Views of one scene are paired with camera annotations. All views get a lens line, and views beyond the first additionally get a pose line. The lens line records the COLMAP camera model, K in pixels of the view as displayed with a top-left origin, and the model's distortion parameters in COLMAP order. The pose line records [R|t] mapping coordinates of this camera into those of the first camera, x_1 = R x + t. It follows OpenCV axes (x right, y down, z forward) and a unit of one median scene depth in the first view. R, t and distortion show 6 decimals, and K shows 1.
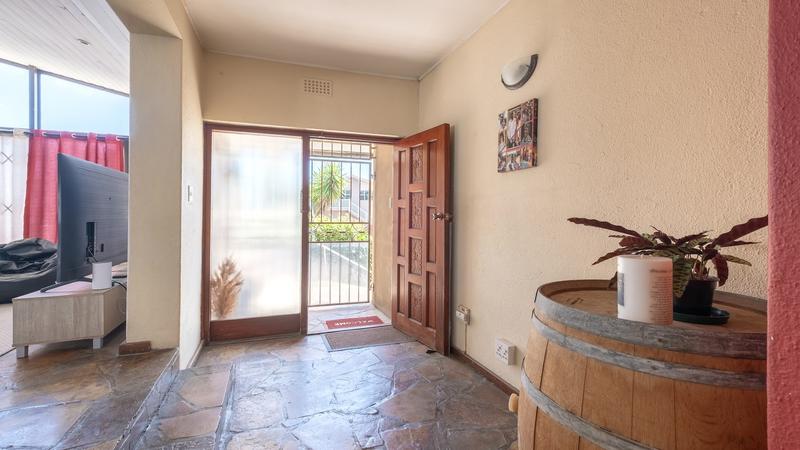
lens RADIAL K [[355.8, 0, 403.9], [0, 355.8, 223.0], [0, 0, 1]] dist [0.011652, -0.000542]
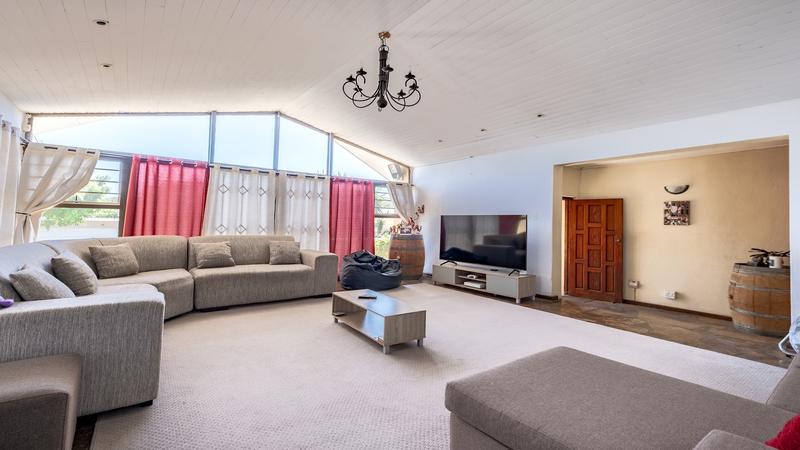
lens RADIAL K [[355.8, 0, 396.5], [0, 355.8, 222.4], [0, 0, 1]] dist [0.011652, -0.000542]
pose [[0.955171, 0.017126, 0.295560, -1.271219], [-0.010754, 0.999674, -0.023171, -0.043337], [-0.295860, 0.018954, 0.955043, -0.482170]]
